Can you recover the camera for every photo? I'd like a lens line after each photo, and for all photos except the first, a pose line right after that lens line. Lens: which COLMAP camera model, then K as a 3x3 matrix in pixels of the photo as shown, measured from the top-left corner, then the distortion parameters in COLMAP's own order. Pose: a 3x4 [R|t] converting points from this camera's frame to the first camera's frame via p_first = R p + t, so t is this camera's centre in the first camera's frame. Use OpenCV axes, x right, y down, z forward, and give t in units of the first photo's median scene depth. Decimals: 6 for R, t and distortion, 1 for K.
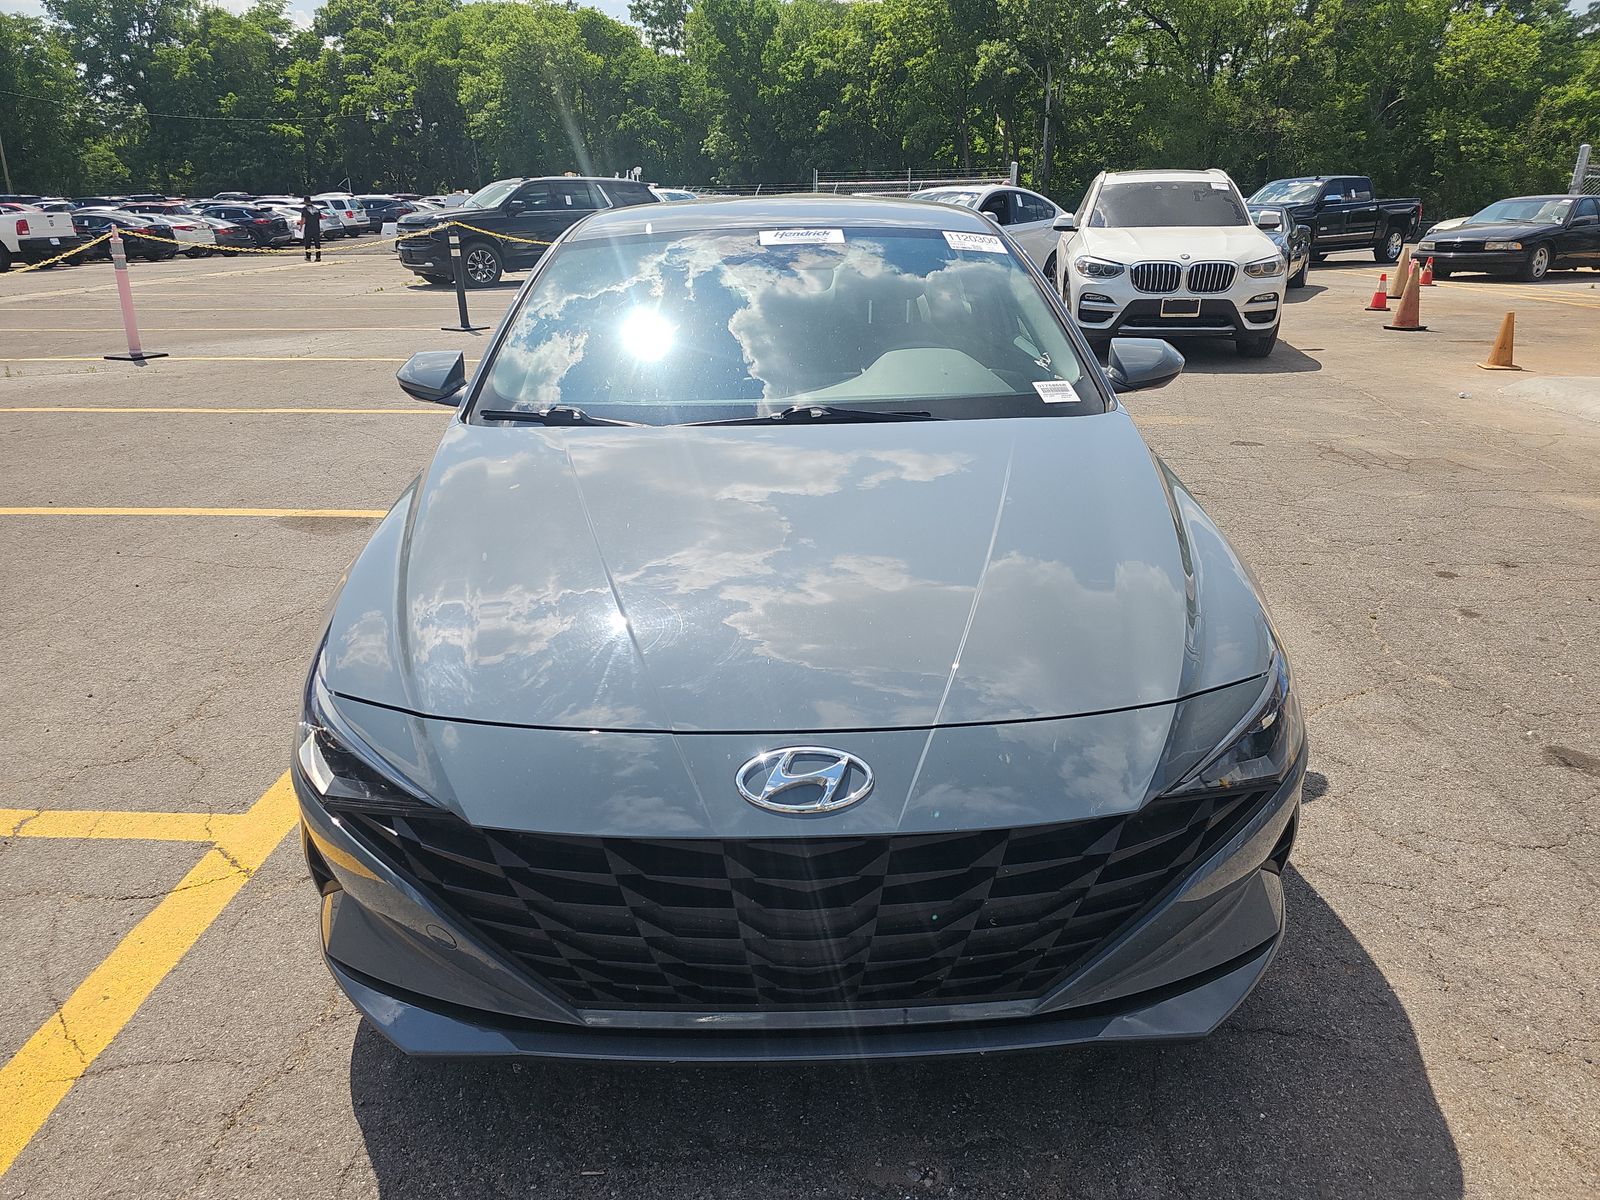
lens RADIAL K [[1065.9, 0, 793.3], [0, 1065.9, 593.9], [0, 0, 1]] dist [0.027583, -0.027926]
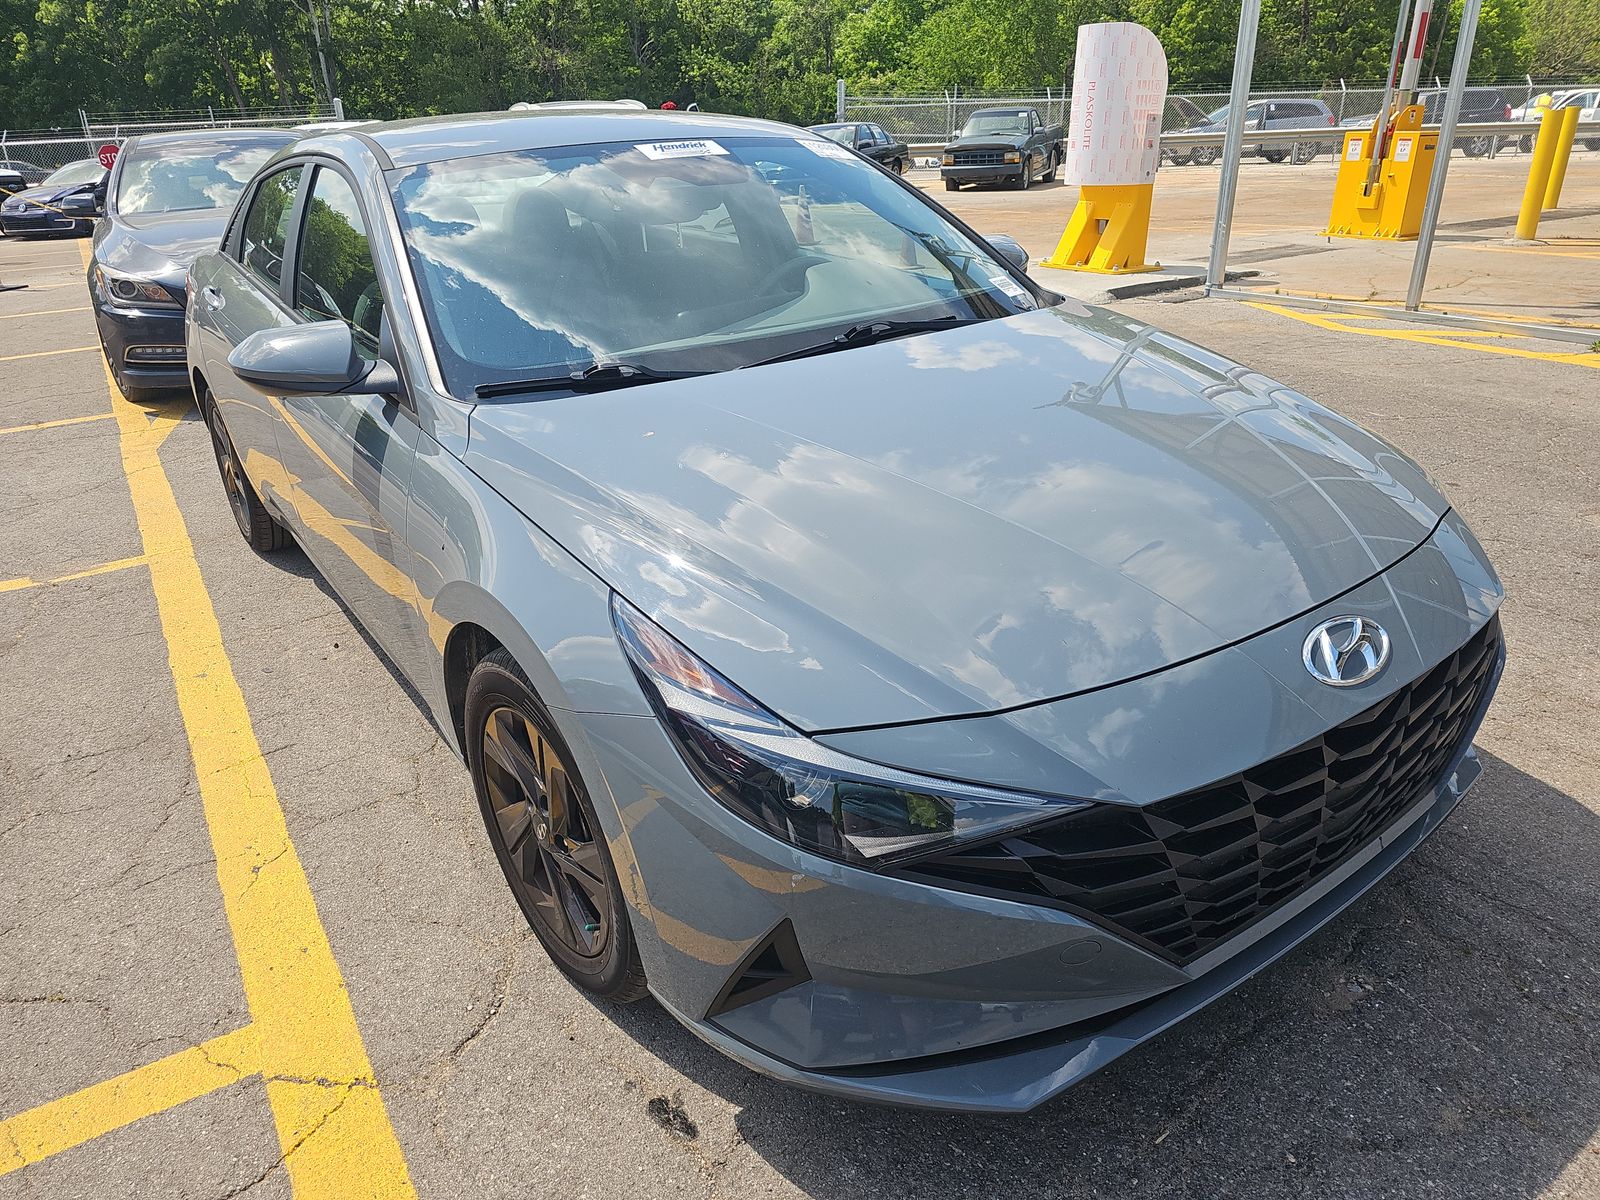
lens RADIAL K [[1065.9, 0, 808.7], [0, 1065.9, 591.6], [0, 0, 1]] dist [0.027583, -0.027926]
pose [[0.819435, -0.246115, 0.517642, -0.457239], [0.222093, 0.968903, 0.109092, -0.052329], [-0.528395, 0.025570, 0.848614, 0.199118]]
